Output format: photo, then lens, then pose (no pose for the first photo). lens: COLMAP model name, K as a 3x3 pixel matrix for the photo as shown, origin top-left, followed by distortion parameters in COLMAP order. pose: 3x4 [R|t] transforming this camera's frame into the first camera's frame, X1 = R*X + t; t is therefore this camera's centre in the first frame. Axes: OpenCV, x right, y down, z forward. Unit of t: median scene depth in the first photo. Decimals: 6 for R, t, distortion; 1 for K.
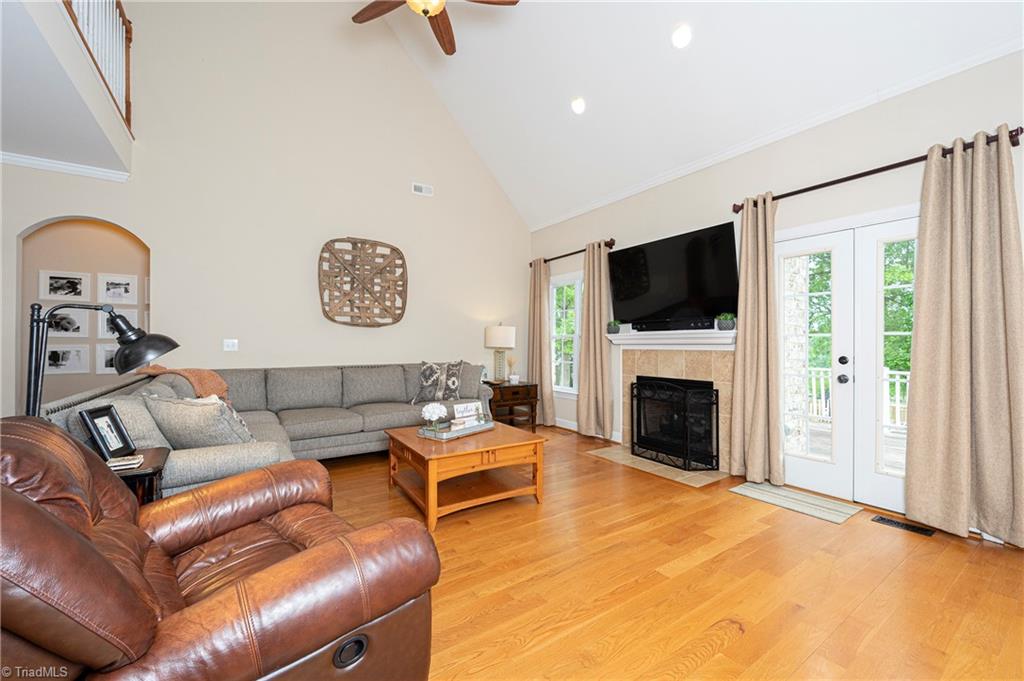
lens RADIAL K [[413.8, 0, 511.2], [0, 413.8, 336.2], [0, 0, 1]] dist [-0.001056, -0.000149]
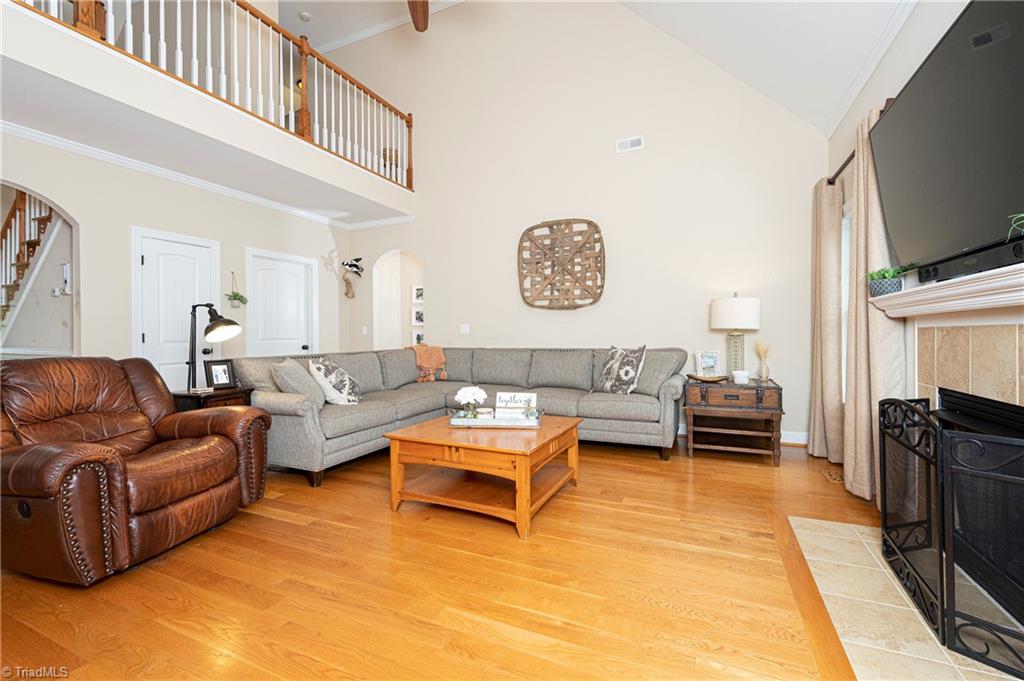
lens RADIAL K [[413.8, 0, 511.2], [0, 413.8, 336.2], [0, 0, 1]] dist [-0.001056, -0.000149]
pose [[0.541313, 0.000826, -0.840821, 0.416934], [0.022376, 0.999631, 0.015387, 0.023393], [0.840523, -0.027143, 0.541095, 0.373791]]
